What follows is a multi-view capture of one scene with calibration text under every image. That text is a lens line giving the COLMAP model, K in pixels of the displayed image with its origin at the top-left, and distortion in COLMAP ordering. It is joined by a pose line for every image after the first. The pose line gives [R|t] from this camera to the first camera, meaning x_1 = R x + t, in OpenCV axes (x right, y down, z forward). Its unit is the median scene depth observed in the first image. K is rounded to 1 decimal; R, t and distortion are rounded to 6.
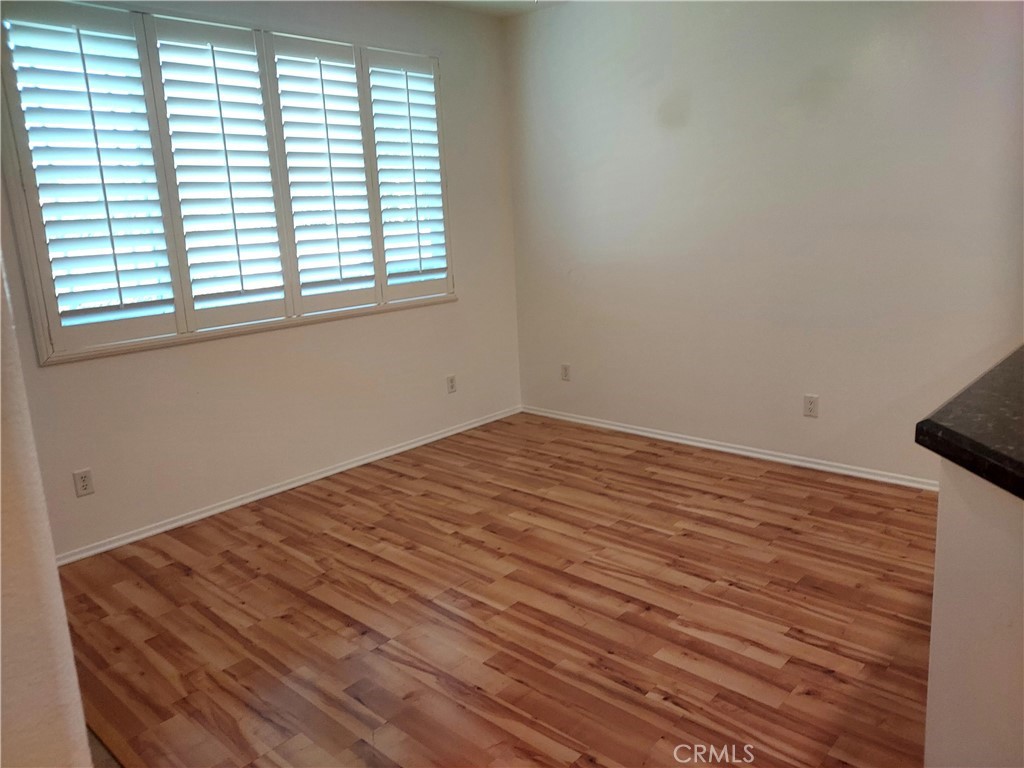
lens RADIAL K [[743.5, 0, 489.3], [0, 743.5, 380.7], [0, 0, 1]] dist [0.024525, -0.009219]
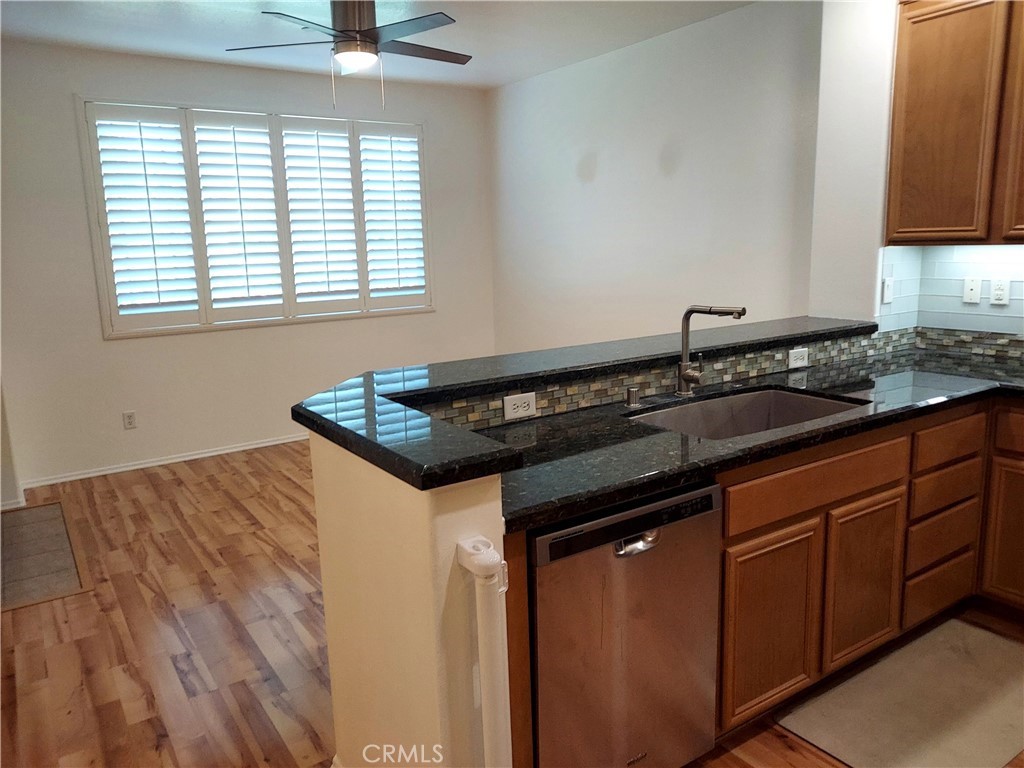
lens RADIAL K [[743.5, 0, 502.3], [0, 743.5, 381.9], [0, 0, 1]] dist [0.024525, -0.009219]
pose [[0.973806, 0.064811, -0.217948, 0.483380], [-0.069295, 0.997512, -0.012986, 0.026992], [0.216564, 0.027748, 0.975874, -0.285868]]
